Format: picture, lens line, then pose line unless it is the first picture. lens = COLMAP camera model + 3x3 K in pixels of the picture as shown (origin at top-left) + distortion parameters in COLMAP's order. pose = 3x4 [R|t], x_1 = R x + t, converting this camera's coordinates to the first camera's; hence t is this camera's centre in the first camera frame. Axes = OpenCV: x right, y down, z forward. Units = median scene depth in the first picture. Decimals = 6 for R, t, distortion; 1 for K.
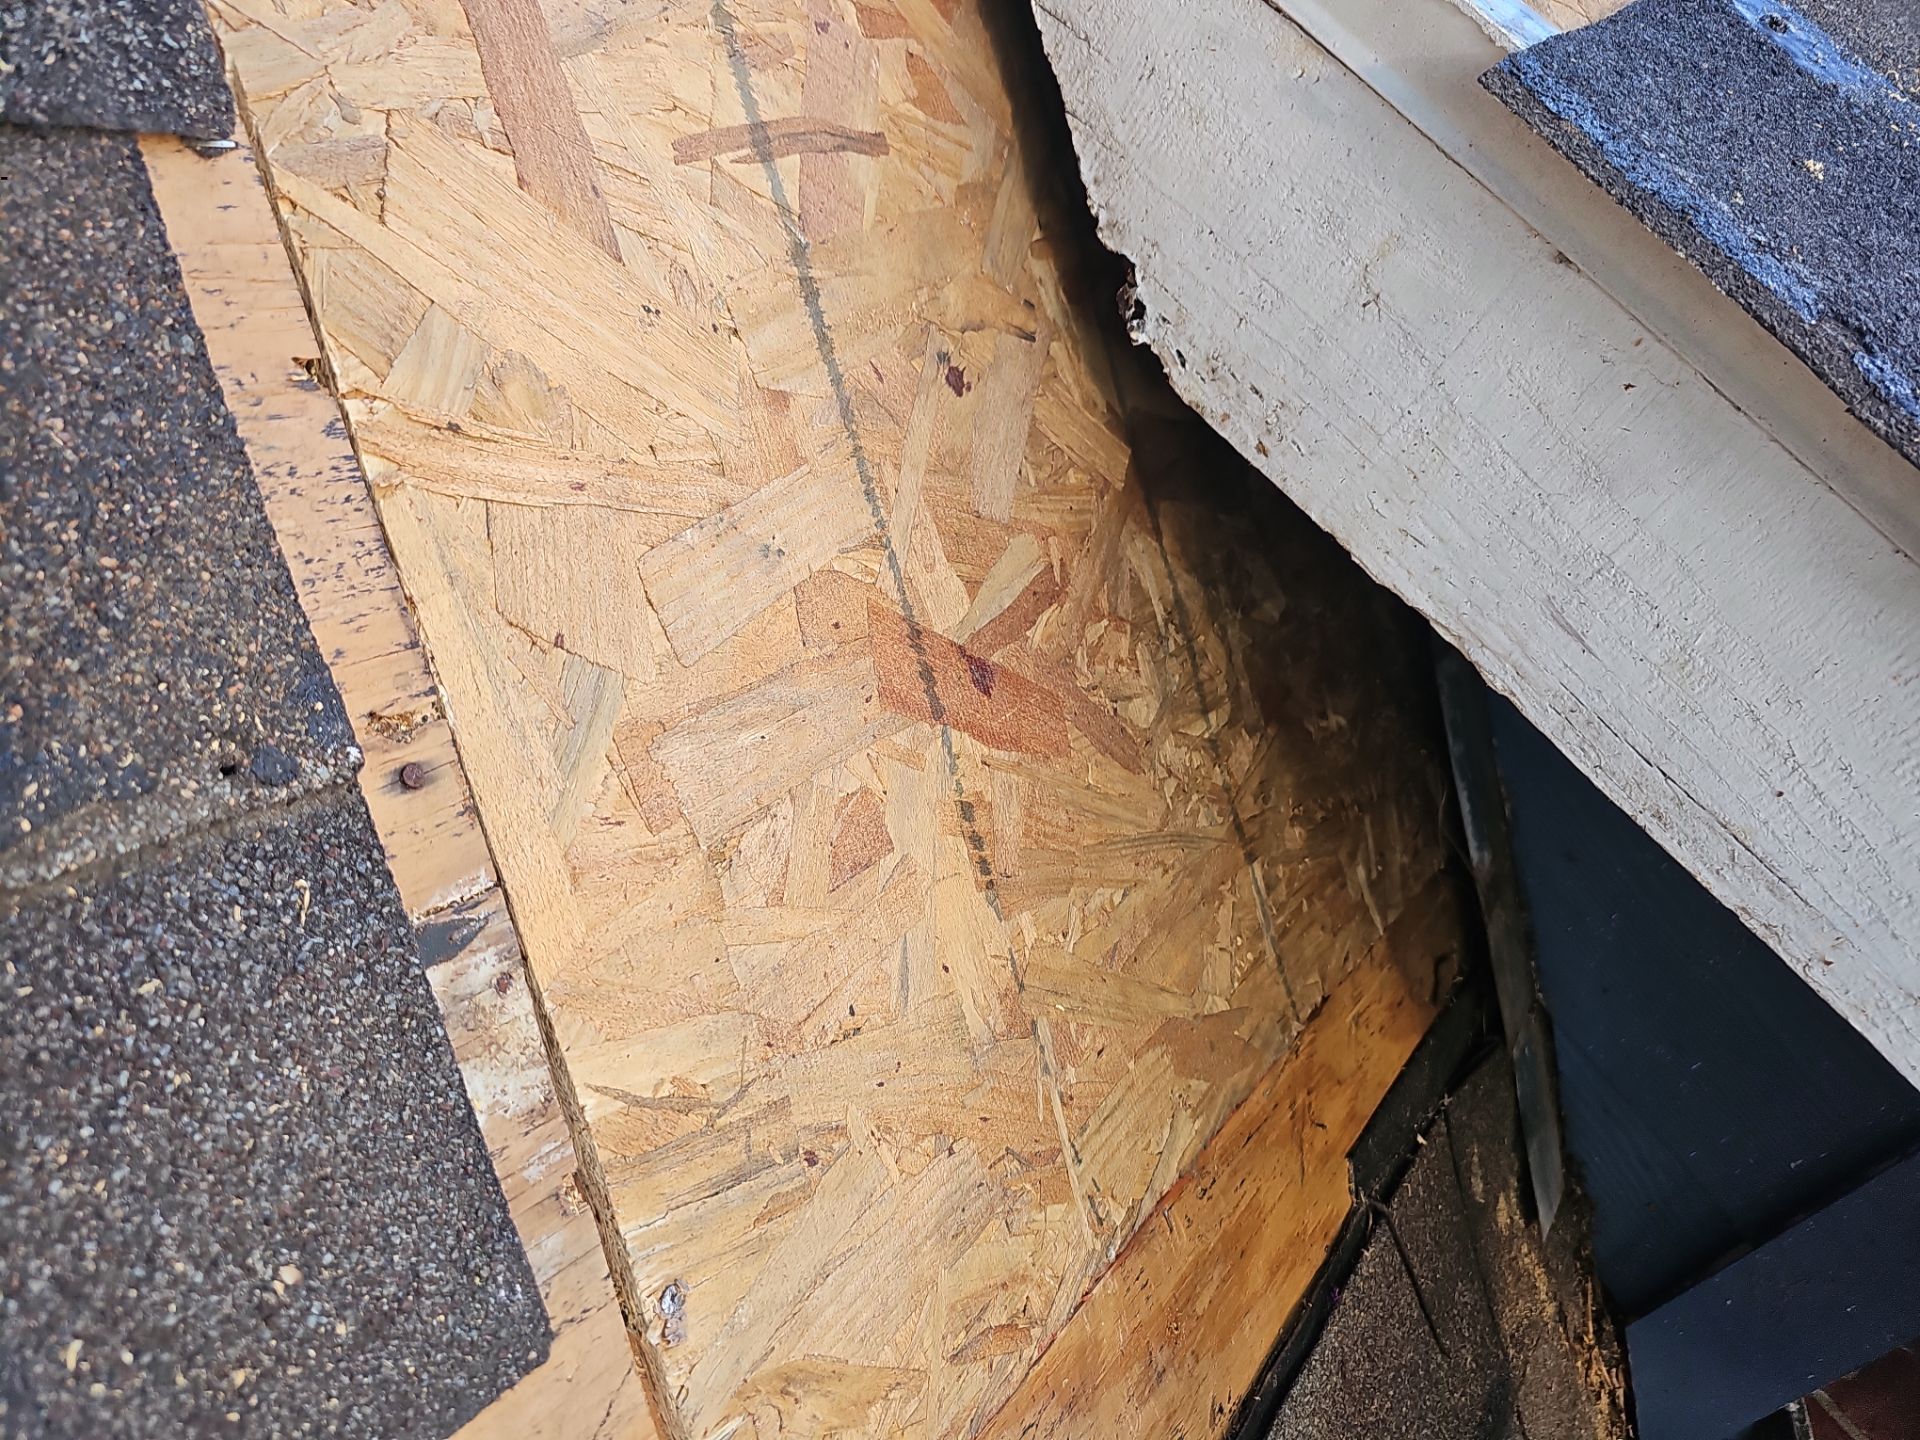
lens RADIAL K [[1349.4, 0, 960.5], [0, 1349.4, 741.9], [0, 0, 1]] dist [0.039952, -0.069362]
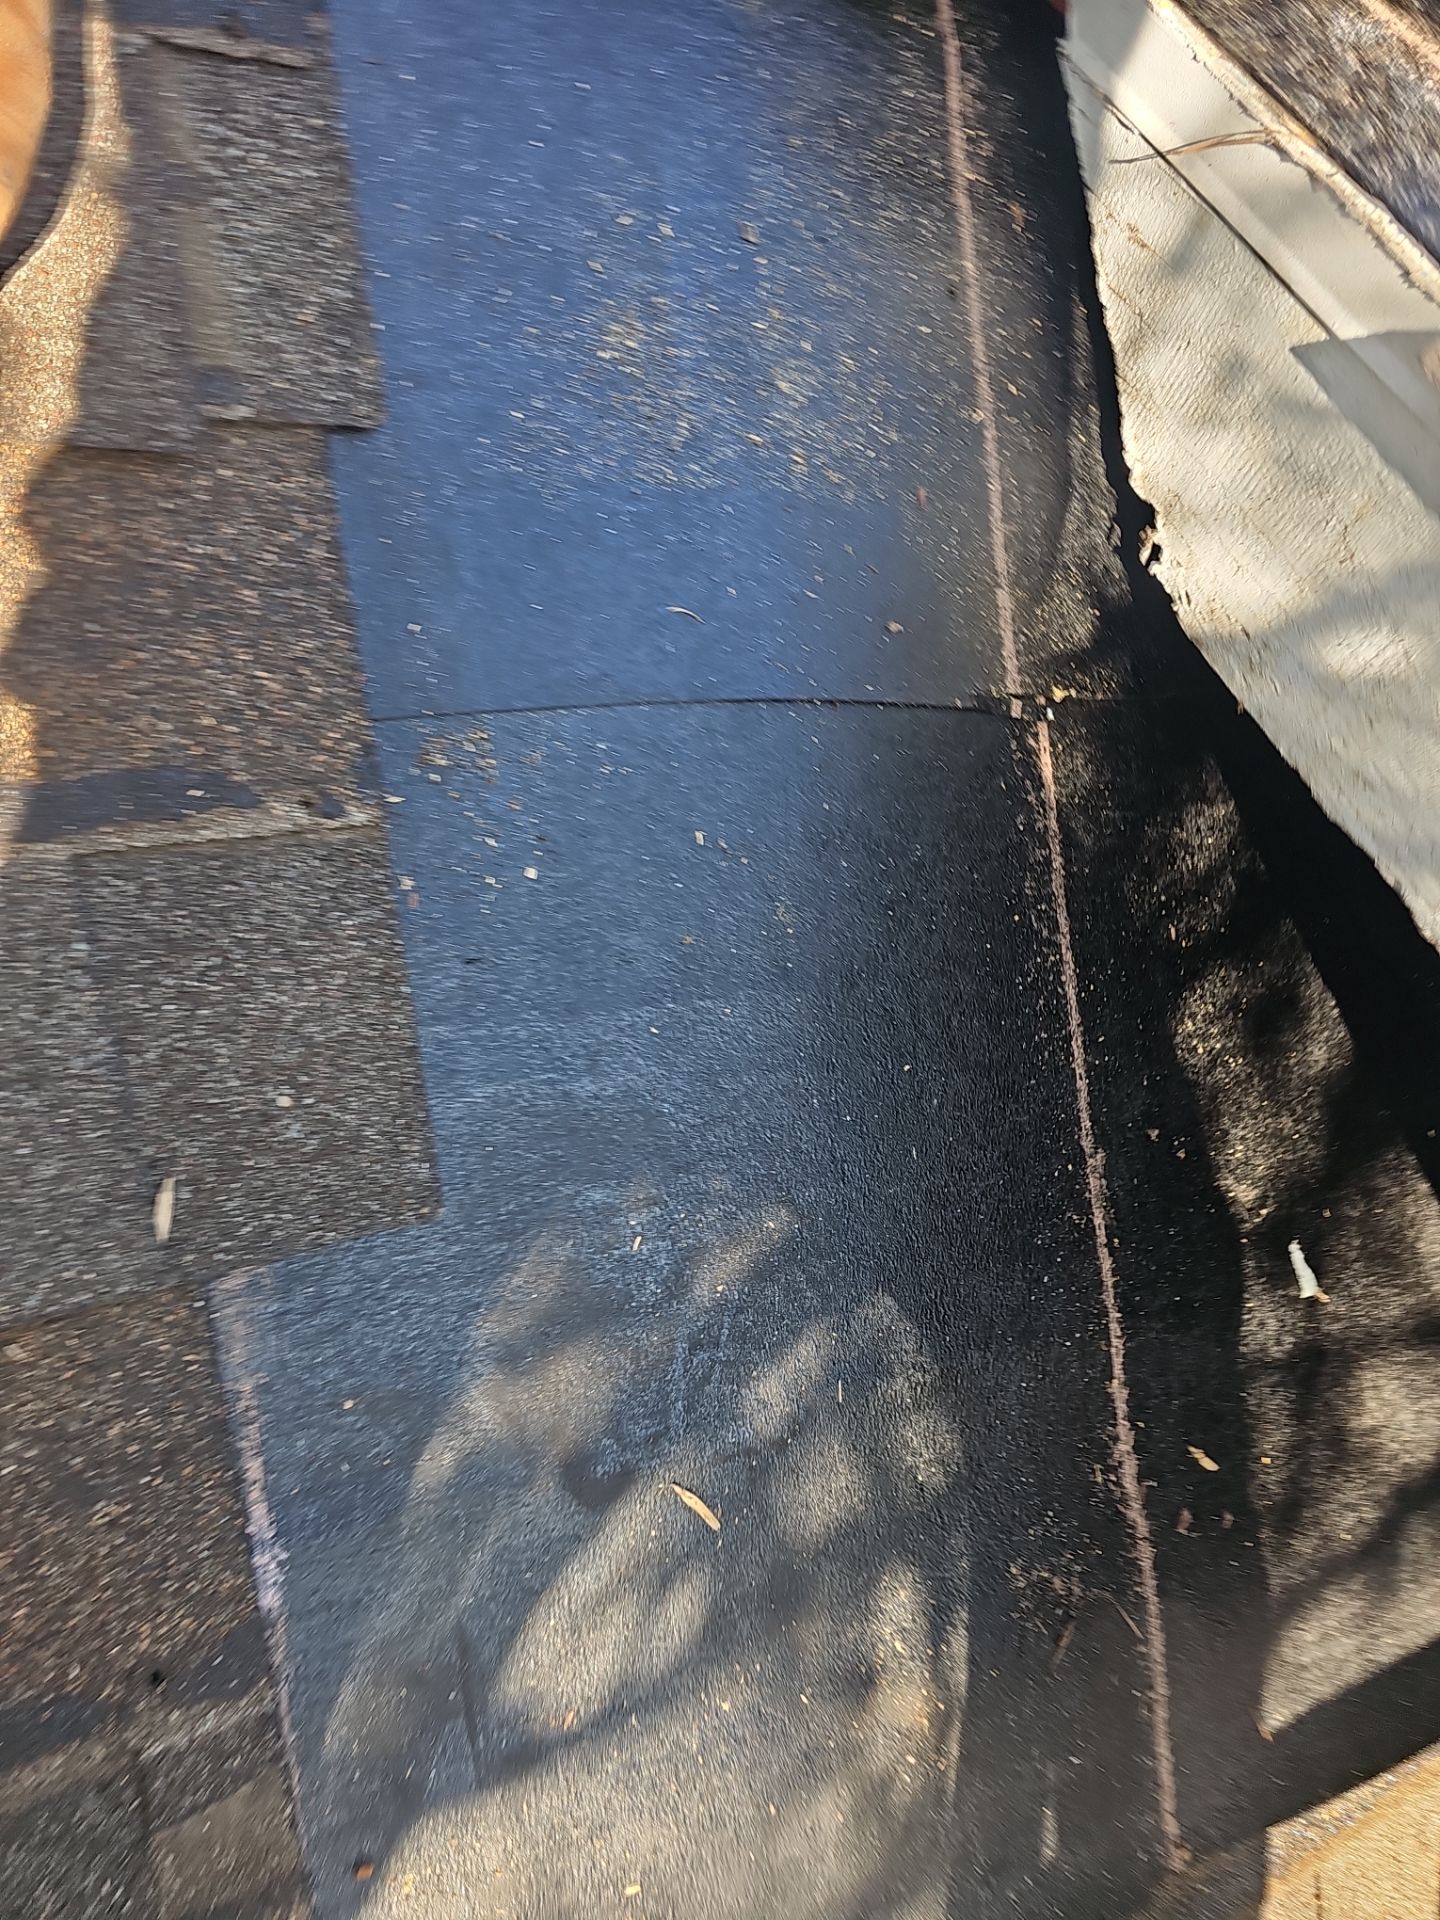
lens RADIAL K [[1349.4, 0, 720.0], [0, 1349.4, 960.0], [0, 0, 1]] dist [0.039952, -0.069362]
pose [[0.907957, 0.173941, -0.381258, 0.316365], [-0.168262, 0.984550, 0.048470, 0.022709], [0.383799, 0.020143, 0.923197, -0.186881]]
